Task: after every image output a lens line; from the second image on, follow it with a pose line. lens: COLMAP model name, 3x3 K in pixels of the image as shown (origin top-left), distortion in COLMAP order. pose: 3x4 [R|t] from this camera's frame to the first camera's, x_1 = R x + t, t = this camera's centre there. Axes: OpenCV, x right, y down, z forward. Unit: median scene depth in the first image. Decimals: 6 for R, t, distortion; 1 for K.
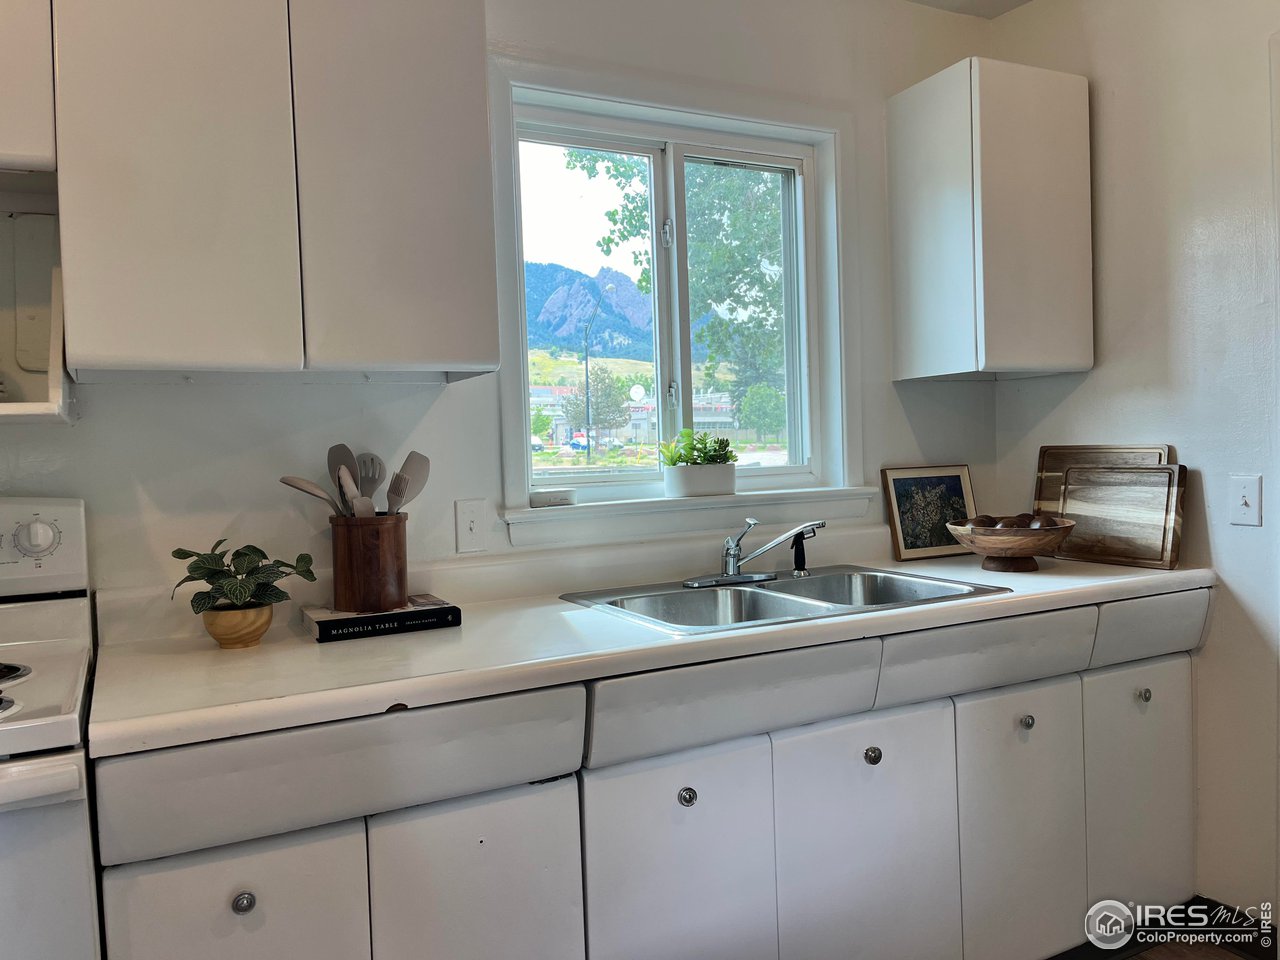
lens RADIAL K [[960.3, 0, 632.8], [0, 960.3, 473.4], [0, 0, 1]] dist [0.080022, -0.084437]
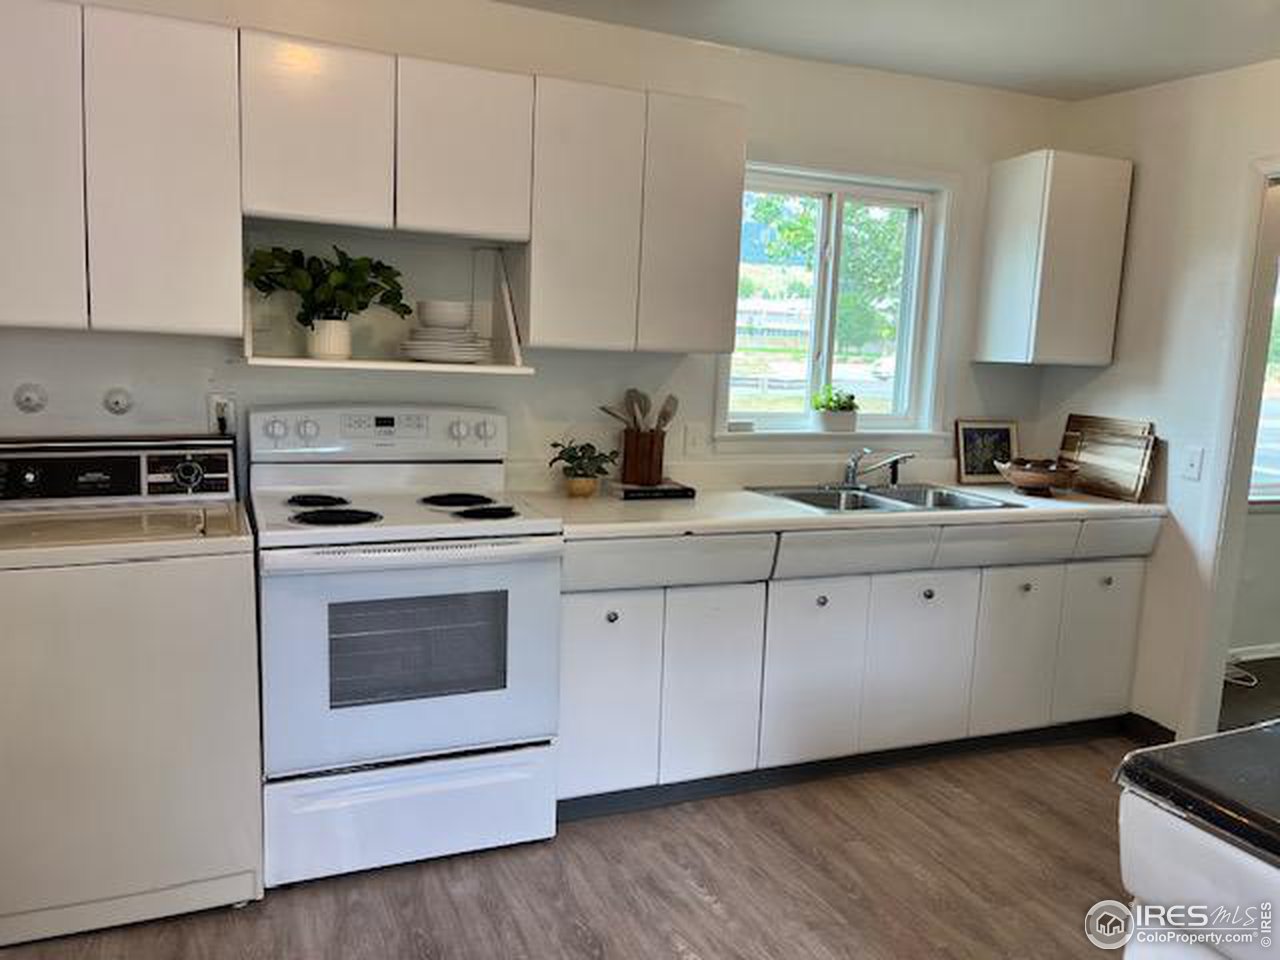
lens RADIAL K [[960.3, 0, 632.8], [0, 960.3, 473.4], [0, 0, 1]] dist [0.080022, -0.084437]
pose [[0.994080, 0.085241, -0.067374, -0.139975], [-0.077589, 0.991007, 0.109016, -0.053167], [0.076060, -0.103144, 0.991754, -0.571613]]
